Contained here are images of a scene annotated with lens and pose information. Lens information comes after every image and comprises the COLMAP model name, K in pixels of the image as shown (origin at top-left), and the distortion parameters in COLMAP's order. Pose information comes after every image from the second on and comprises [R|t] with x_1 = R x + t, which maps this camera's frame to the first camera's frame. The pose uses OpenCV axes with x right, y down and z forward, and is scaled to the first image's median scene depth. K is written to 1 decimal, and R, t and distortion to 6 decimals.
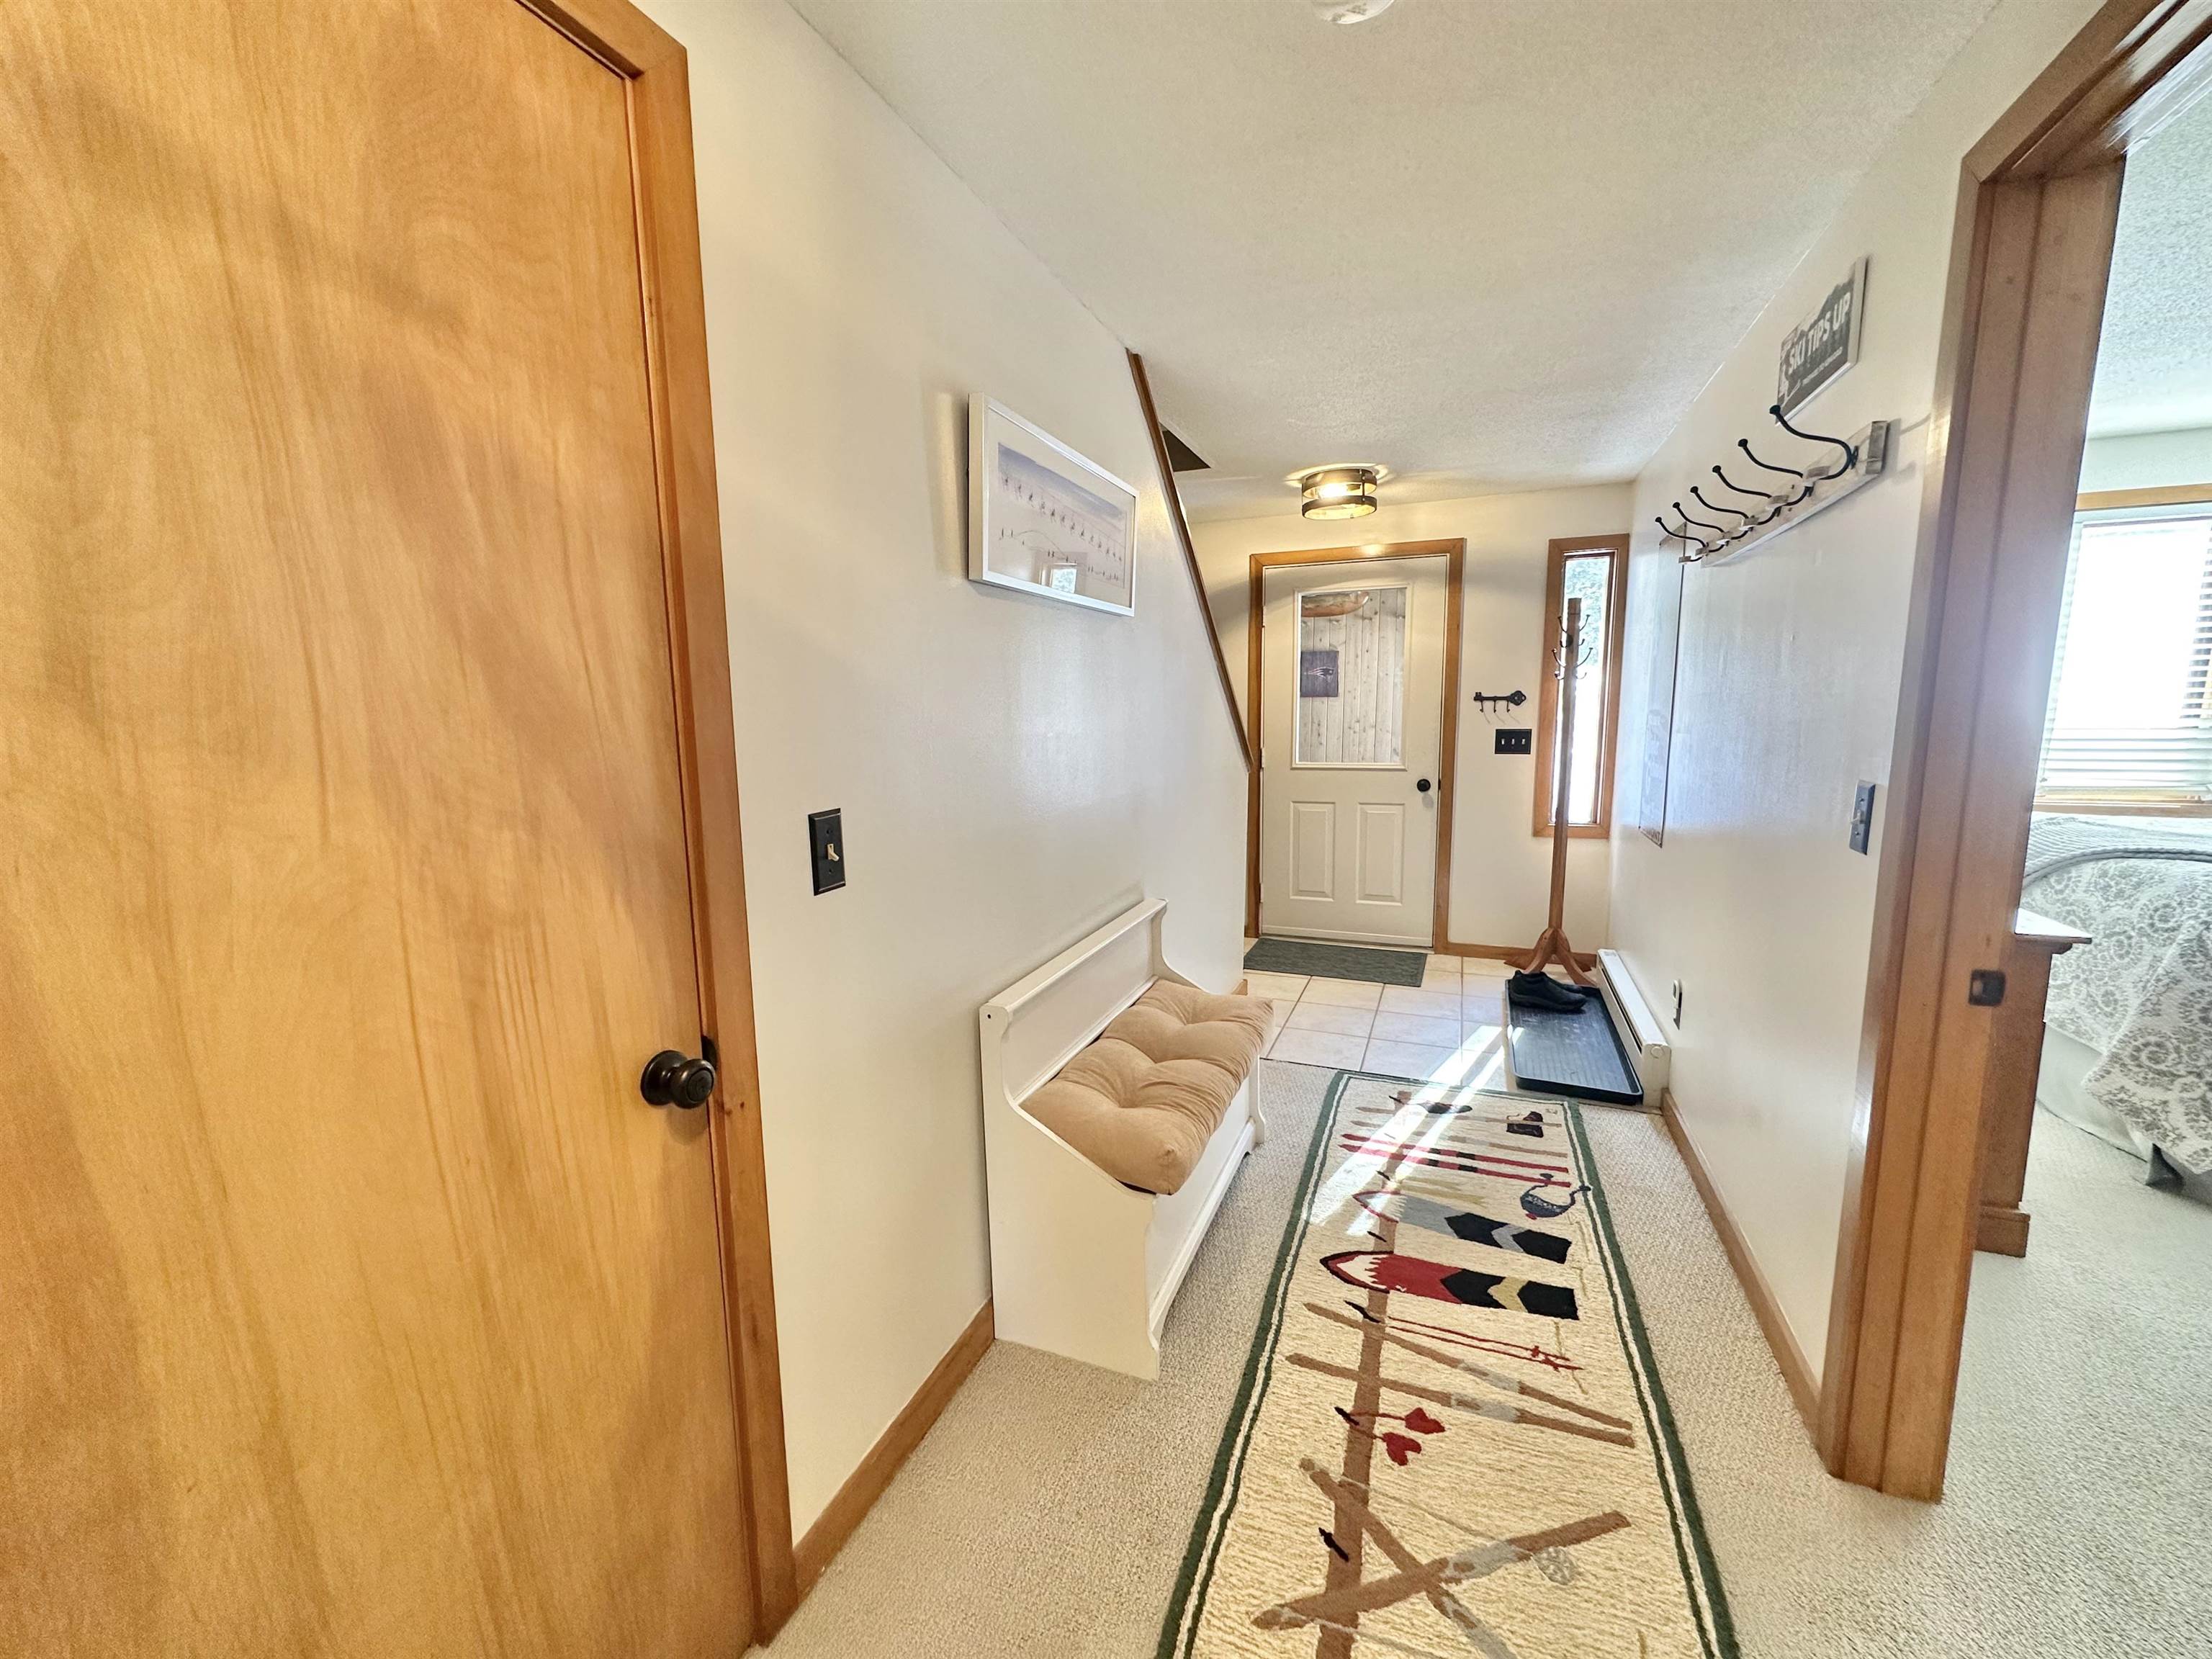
lens RADIAL K [[878.7, 0, 1106.0], [0, 878.7, 829.5], [0, 0, 1]] dist [-0.000257, 0.000262]
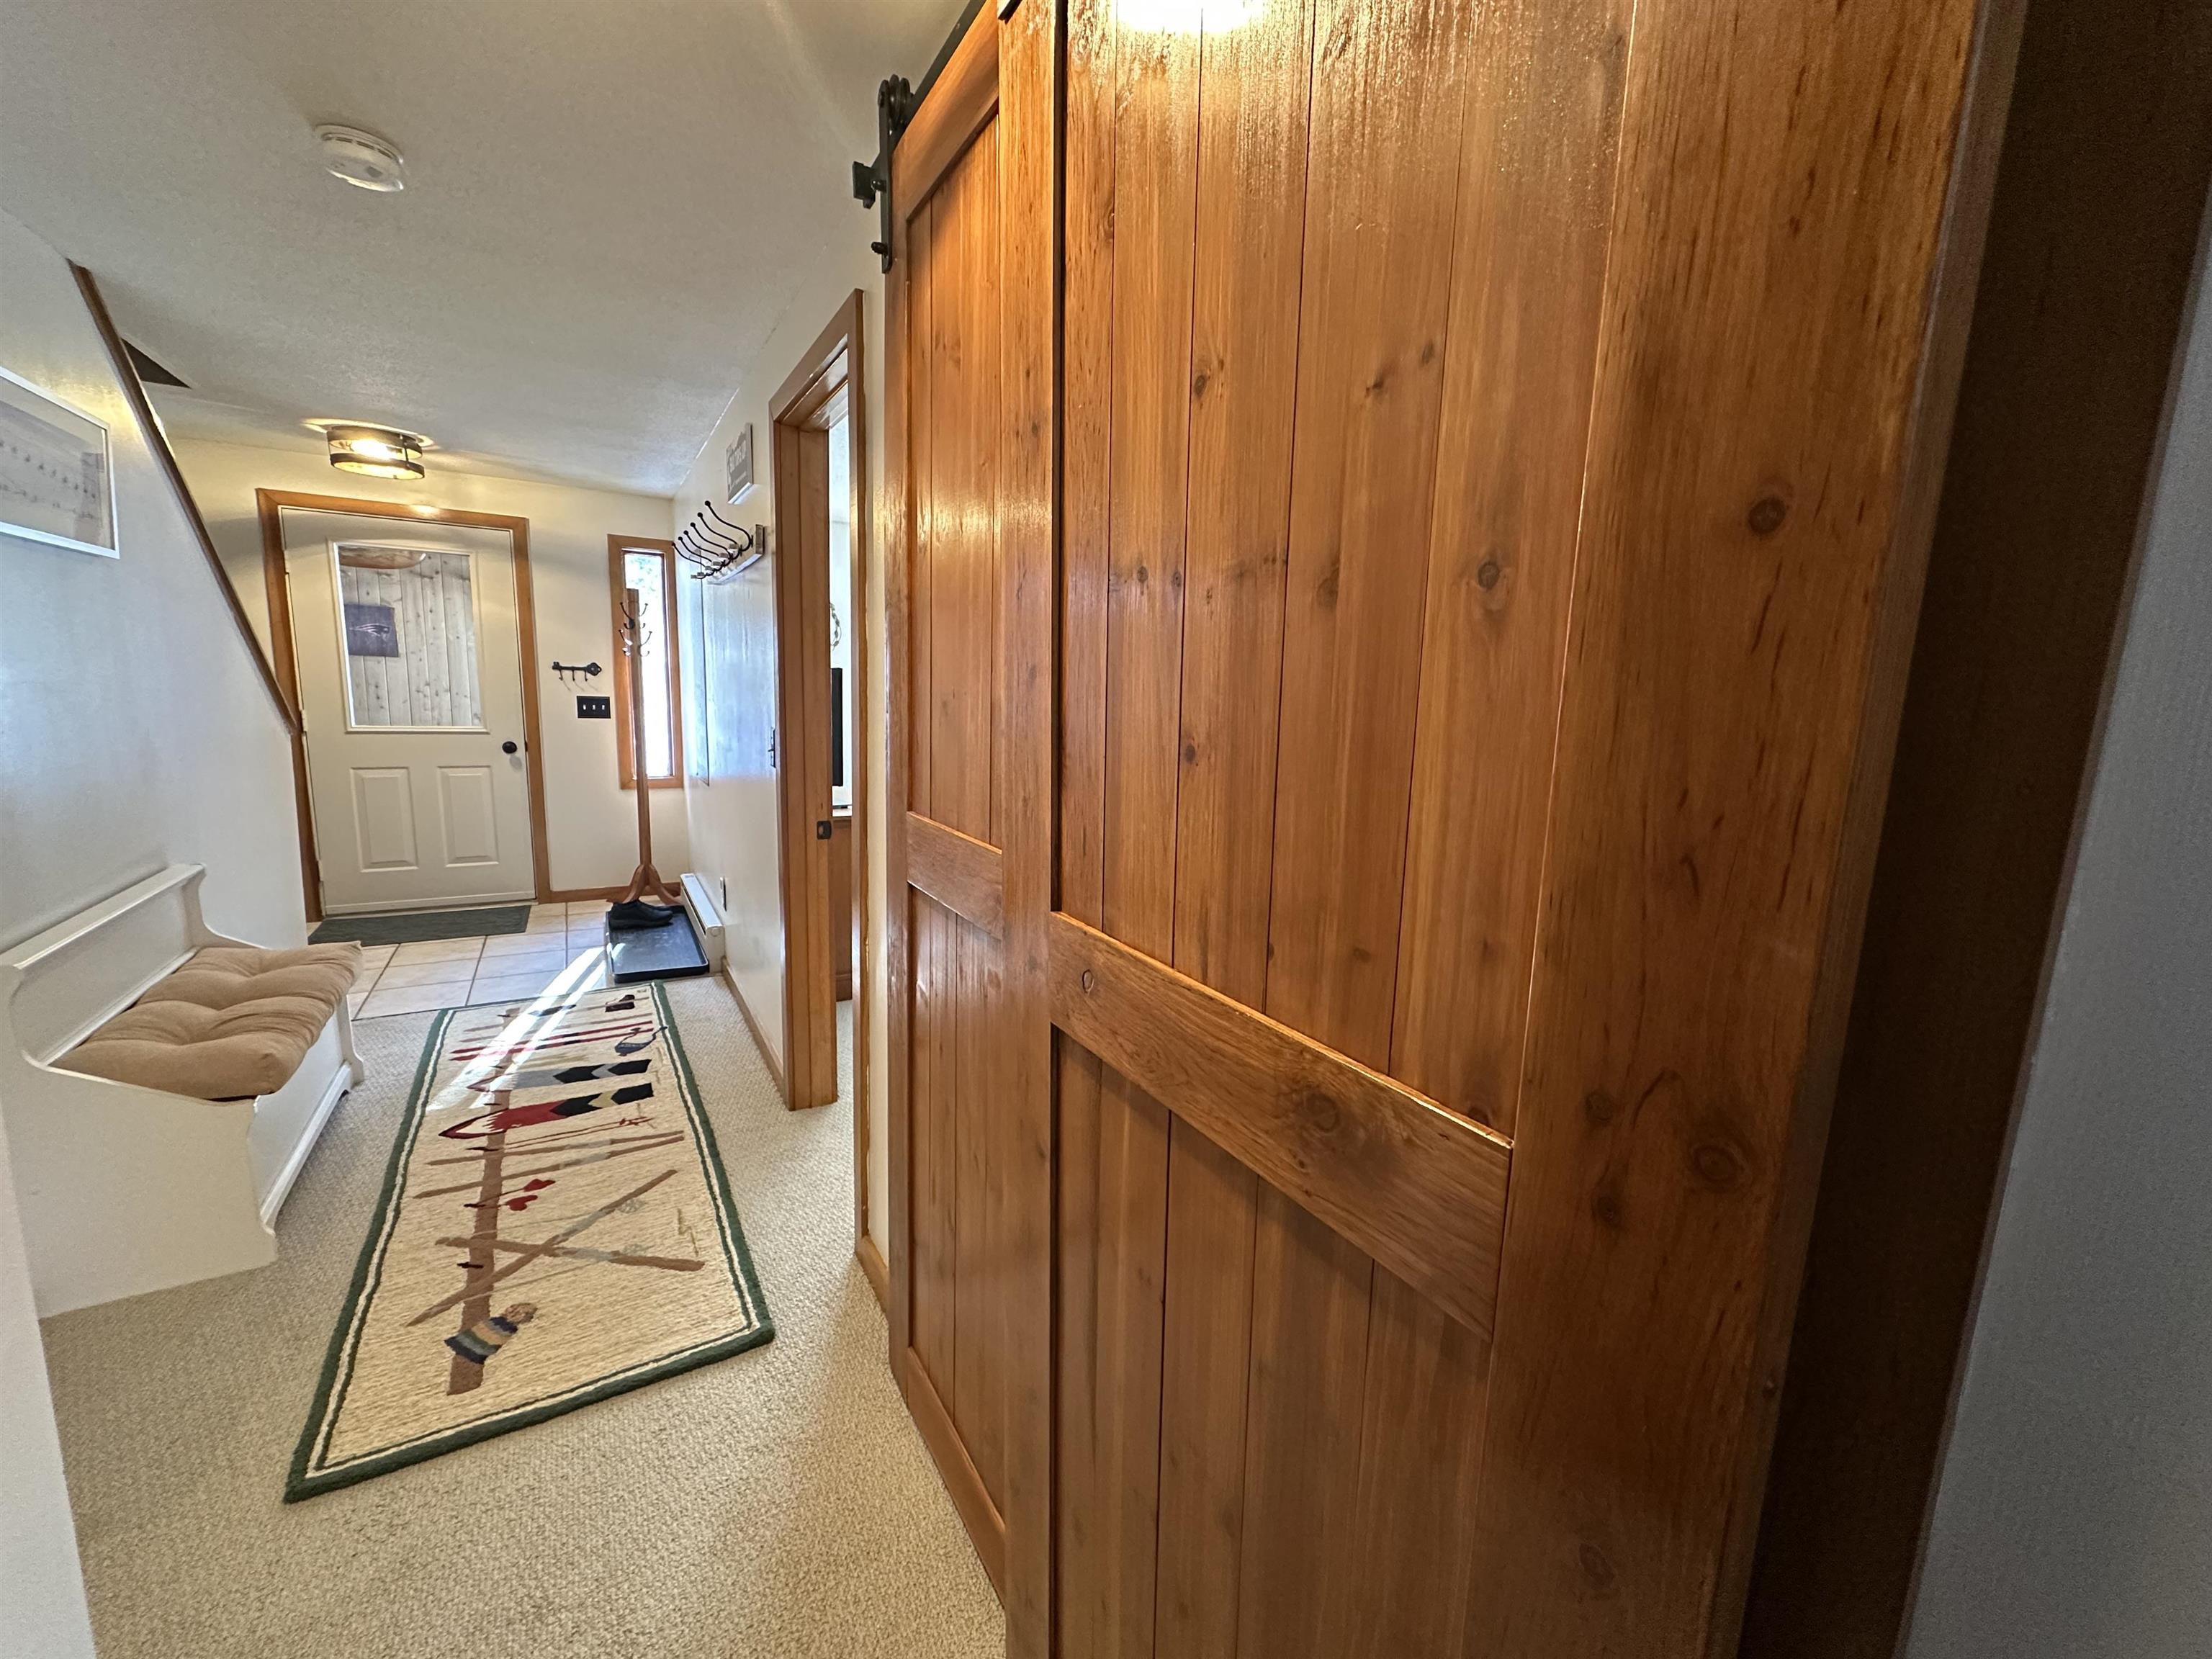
lens RADIAL K [[878.7, 0, 1106.0], [0, 878.7, 829.5], [0, 0, 1]] dist [-0.000257, 0.000262]
pose [[0.599863, -0.091355, 0.794871, -0.096532], [0.066621, 0.995713, 0.064162, 0.046712], [-0.797325, 0.014467, 0.603377, -0.350139]]
